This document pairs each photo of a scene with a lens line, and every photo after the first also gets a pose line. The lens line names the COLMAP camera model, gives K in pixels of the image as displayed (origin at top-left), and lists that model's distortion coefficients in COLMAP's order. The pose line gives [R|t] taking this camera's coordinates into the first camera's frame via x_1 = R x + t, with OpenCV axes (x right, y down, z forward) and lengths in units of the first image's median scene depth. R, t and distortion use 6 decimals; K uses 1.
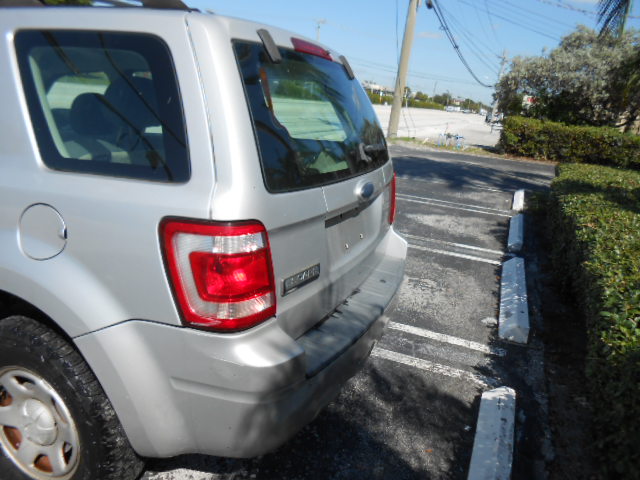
lens RADIAL K [[482.4, 0, 311.0], [0, 482.4, 240.6], [0, 0, 1]] dist [-0.034226, 0.006465]
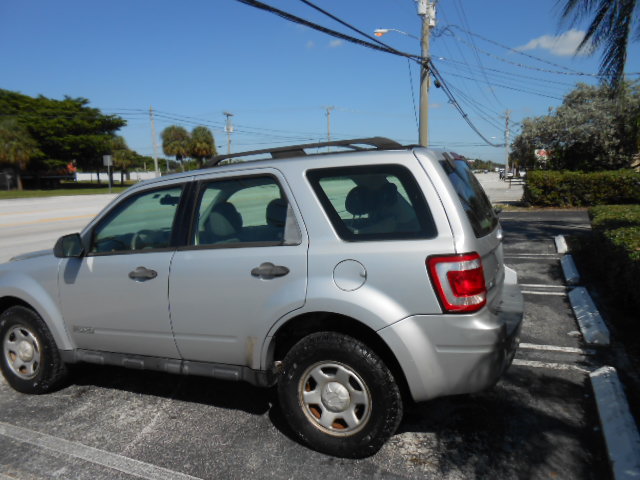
lens RADIAL K [[477.6, 0, 320.0], [0, 477.6, 240.0], [0, 0, 1]] dist [-0.026982, 0.012355]
pose [[0.992018, -0.122364, -0.030446, -0.042887], [0.115937, 0.980060, -0.161374, 0.009386], [0.049585, 0.156556, 0.986424, -0.058770]]
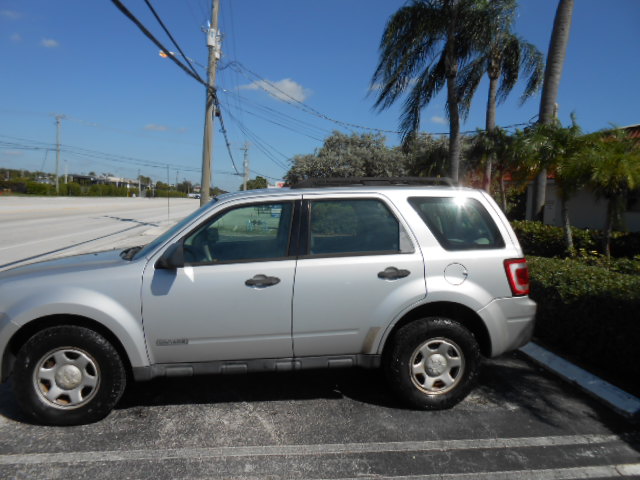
lens RADIAL K [[477.6, 0, 320.0], [0, 477.6, 240.0], [0, 0, 1]] dist [-0.026982, 0.012355]
pose [[0.863746, -0.103351, 0.493216, -0.174618], [0.188527, 0.973942, -0.126073, -0.000747], [-0.467334, 0.201880, 0.860723, -0.065239]]
